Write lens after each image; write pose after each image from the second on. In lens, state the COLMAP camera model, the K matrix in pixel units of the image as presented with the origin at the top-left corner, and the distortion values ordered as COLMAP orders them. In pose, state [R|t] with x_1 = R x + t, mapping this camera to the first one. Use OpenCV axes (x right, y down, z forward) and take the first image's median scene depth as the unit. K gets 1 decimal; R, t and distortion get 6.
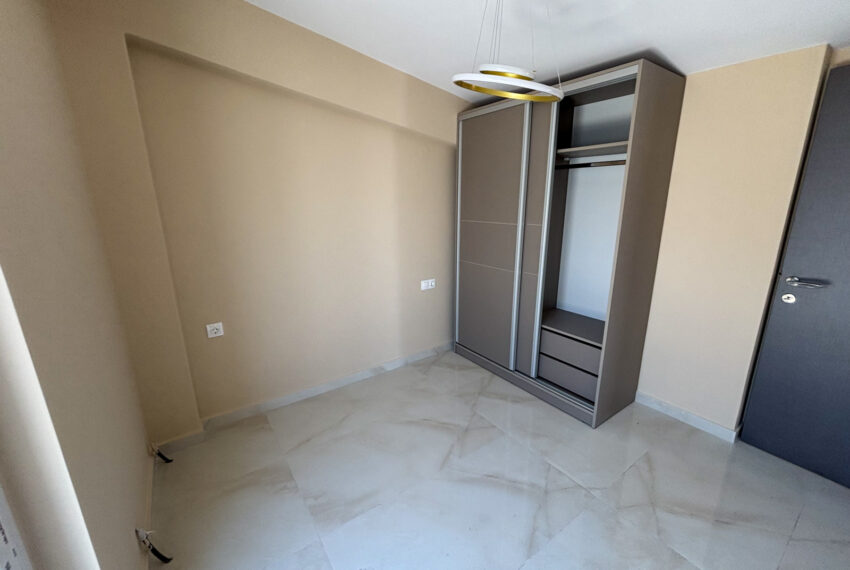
lens RADIAL K [[347.3, 0, 421.8], [0, 347.3, 284.2], [0, 0, 1]] dist [0.006739, 0.000544]
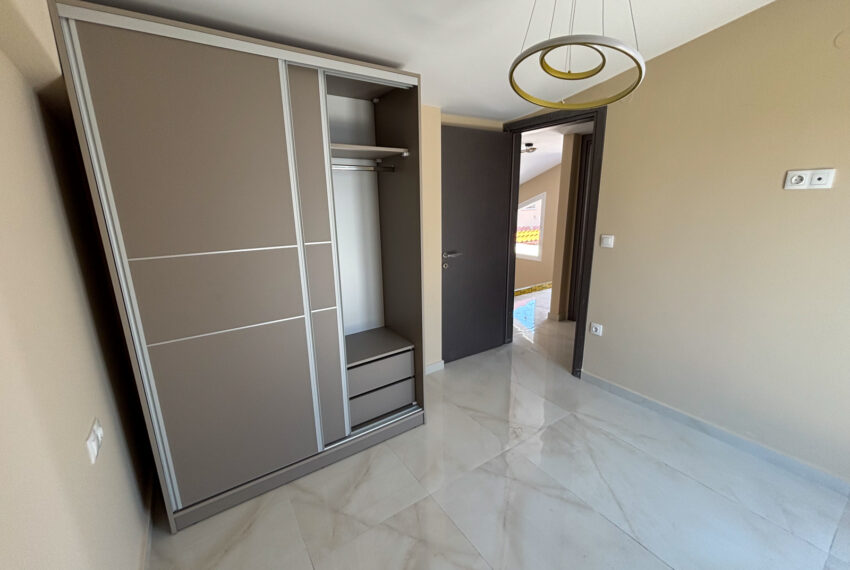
lens RADIAL K [[347.3, 0, 431.5], [0, 347.3, 284.8], [0, 0, 1]] dist [0.006739, 0.000544]
pose [[0.020052, -0.222158, 0.974804, -0.363490], [0.276277, 0.938267, 0.208148, -0.157932], [-0.960869, 0.265142, 0.080191, 0.687439]]
